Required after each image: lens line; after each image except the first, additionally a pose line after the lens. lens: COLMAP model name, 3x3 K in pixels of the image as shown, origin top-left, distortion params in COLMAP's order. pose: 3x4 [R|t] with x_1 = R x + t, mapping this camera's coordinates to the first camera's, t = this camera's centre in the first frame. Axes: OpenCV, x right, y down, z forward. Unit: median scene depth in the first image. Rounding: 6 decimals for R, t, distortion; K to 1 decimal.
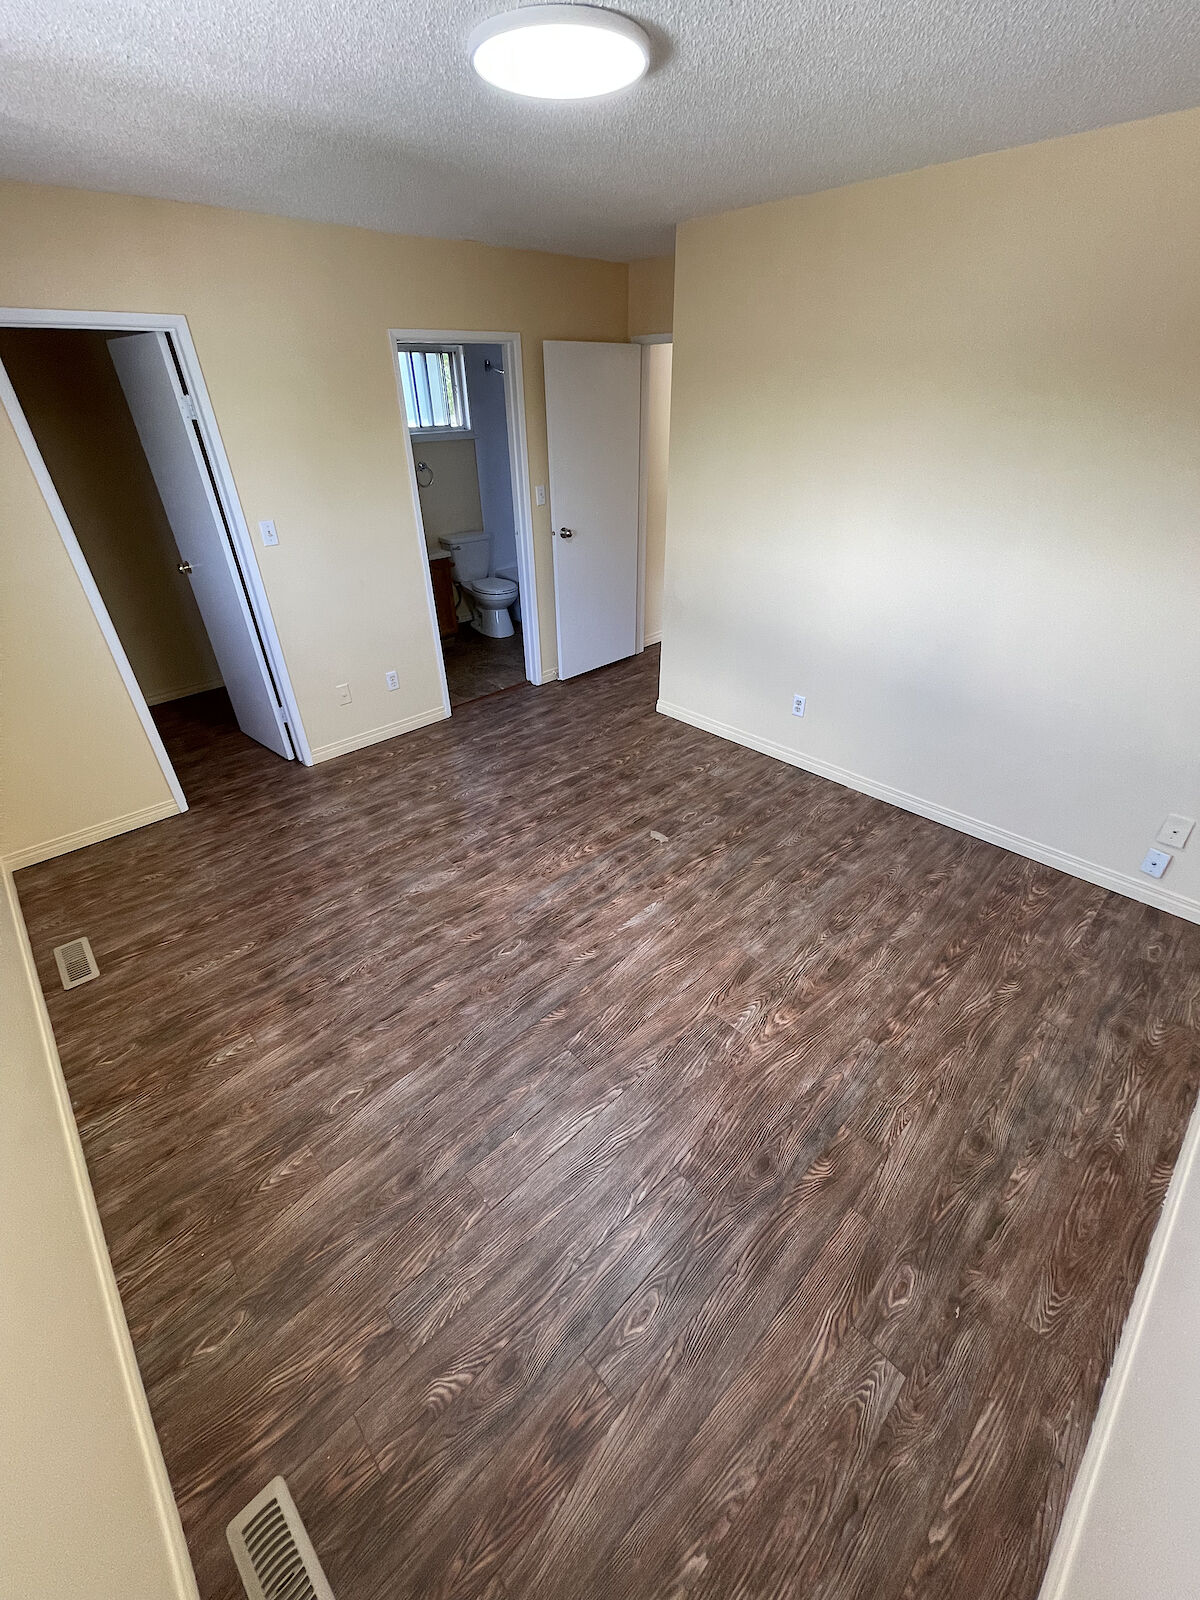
lens RADIAL K [[640.5, 0, 593.9], [0, 640.5, 790.5], [0, 0, 1]] dist [-0.004062, -0.000367]
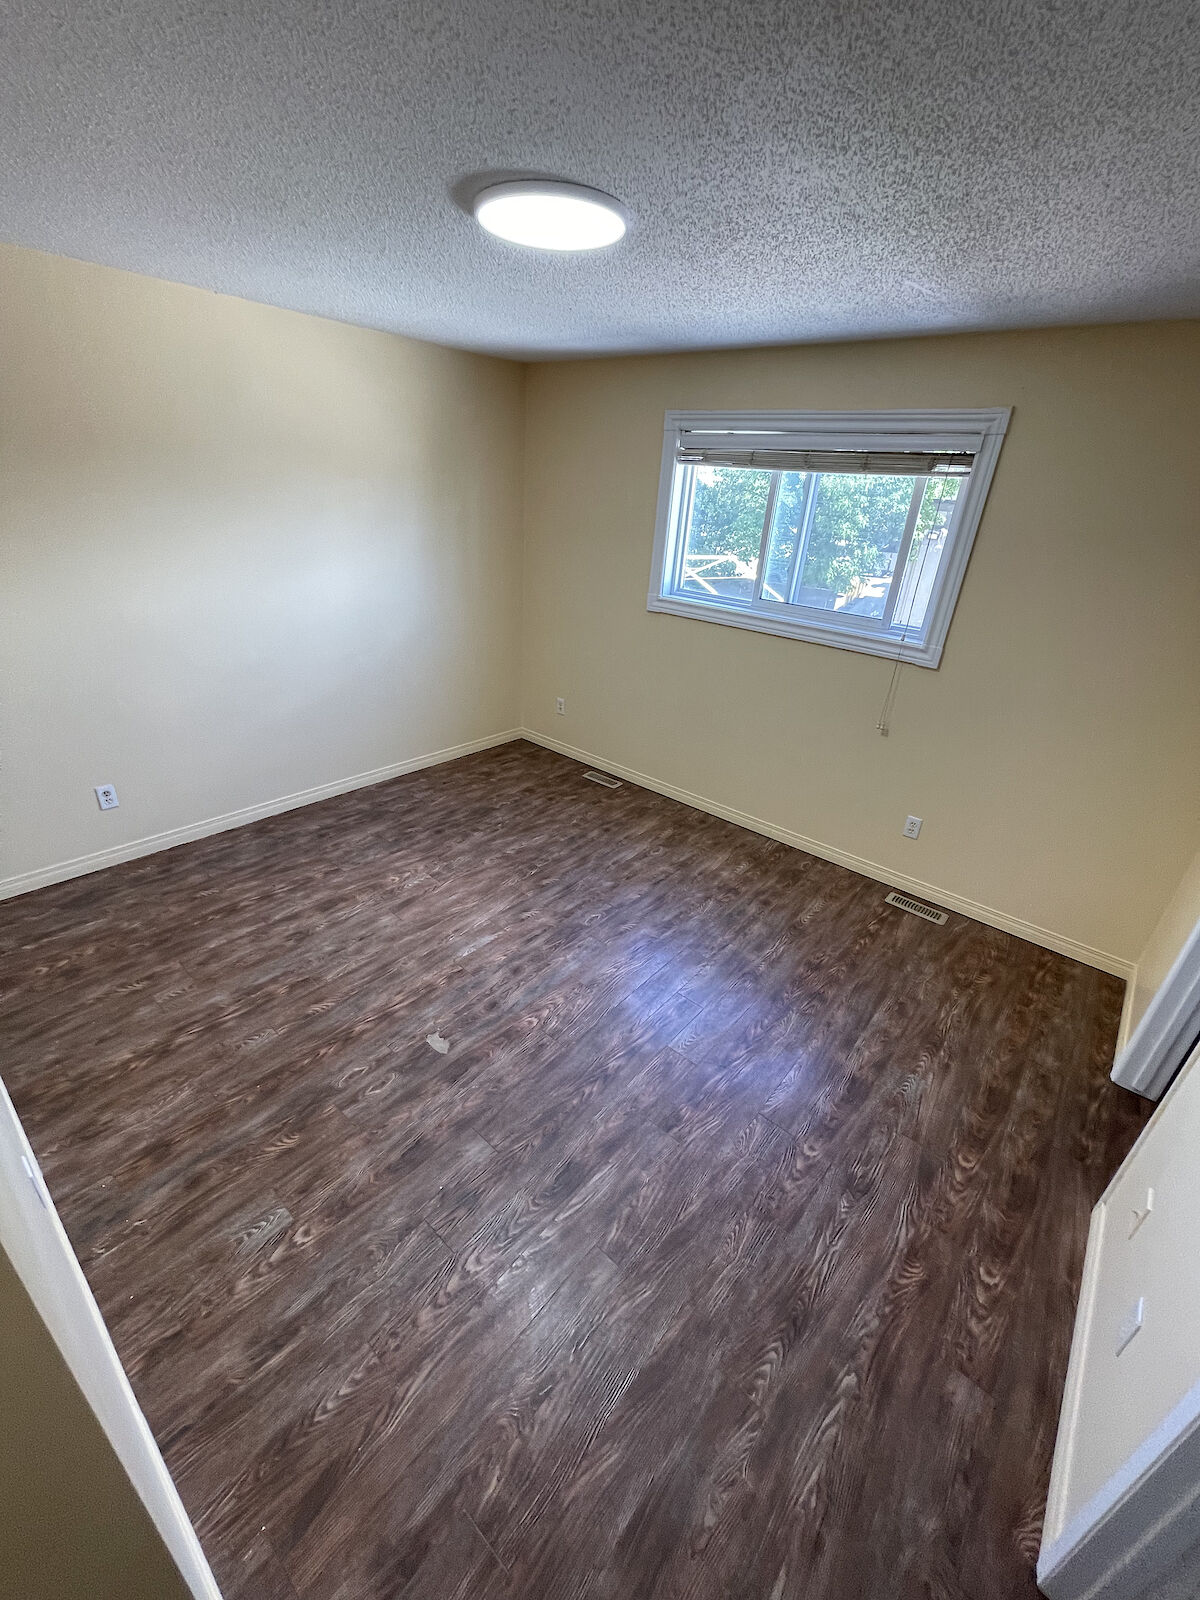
lens RADIAL K [[640.5, 0, 593.9], [0, 640.5, 790.5], [0, 0, 1]] dist [-0.004062, -0.000367]
pose [[-0.992827, 0.007794, -0.119305, 0.009880], [-0.096902, 0.532051, 0.841149, -0.873156], [0.070032, 0.846676, -0.527480, 1.382049]]
